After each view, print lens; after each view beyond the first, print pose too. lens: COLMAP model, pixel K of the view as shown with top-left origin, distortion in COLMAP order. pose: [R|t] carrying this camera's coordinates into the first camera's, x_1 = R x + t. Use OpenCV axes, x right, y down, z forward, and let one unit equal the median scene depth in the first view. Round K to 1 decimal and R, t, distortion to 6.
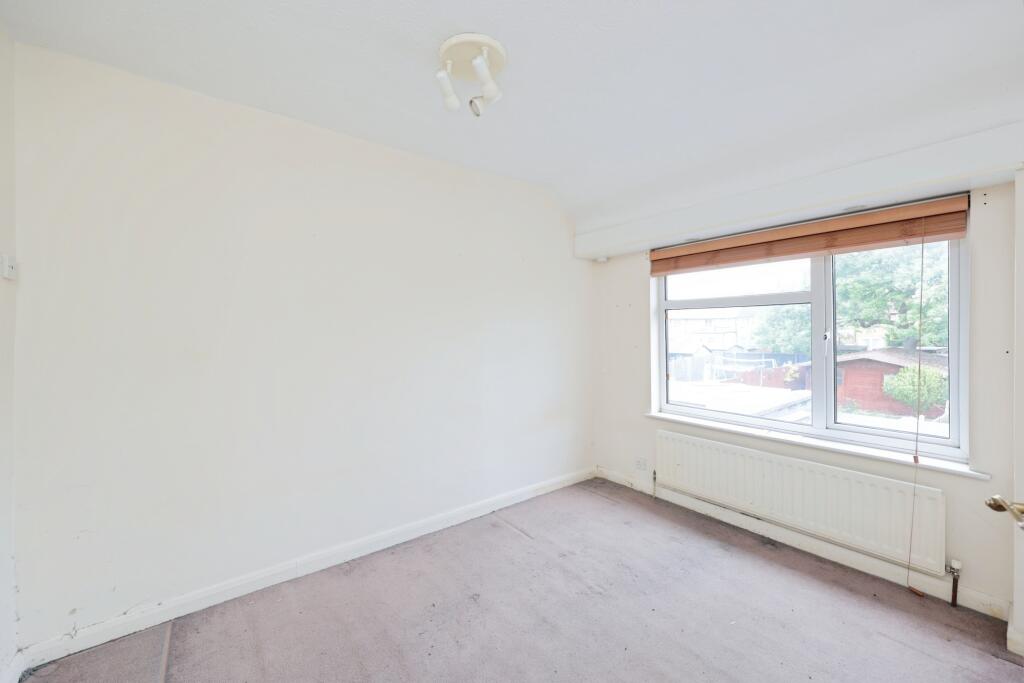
lens RADIAL K [[419.0, 0, 515.3], [0, 419.0, 343.5], [0, 0, 1]] dist [-0.001864, -0.000123]
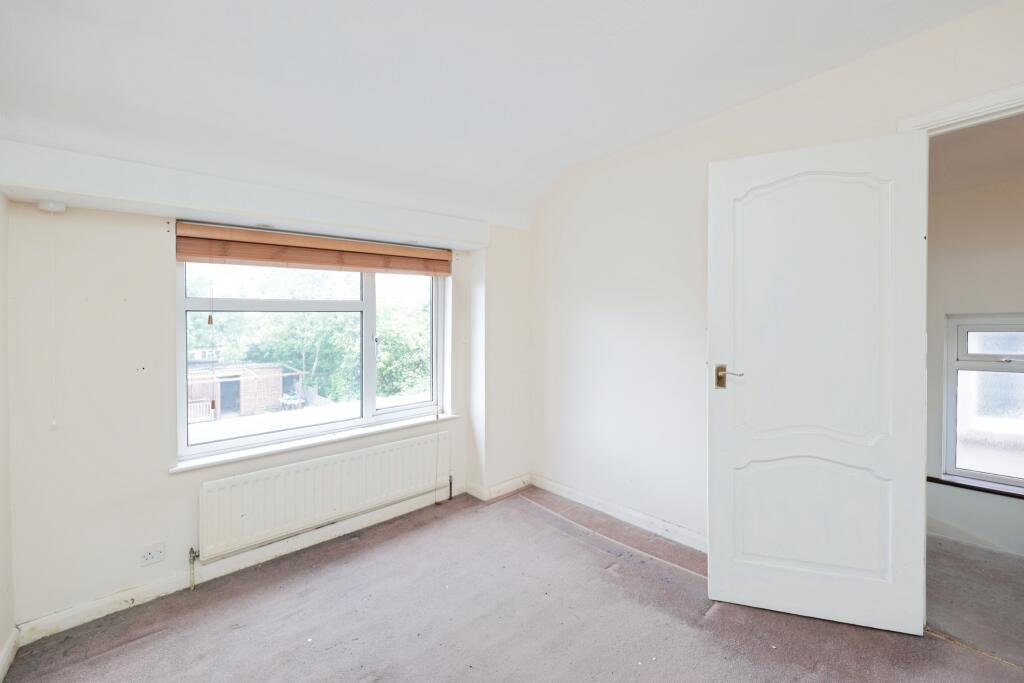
lens RADIAL K [[419.0, 0, 515.3], [0, 419.0, 343.5], [0, 0, 1]] dist [-0.001864, -0.000123]
pose [[-0.071240, -0.027196, 0.997088, -0.447837], [0.064434, 0.997415, 0.031809, -0.015818], [-0.995376, 0.066513, -0.069304, 0.613877]]
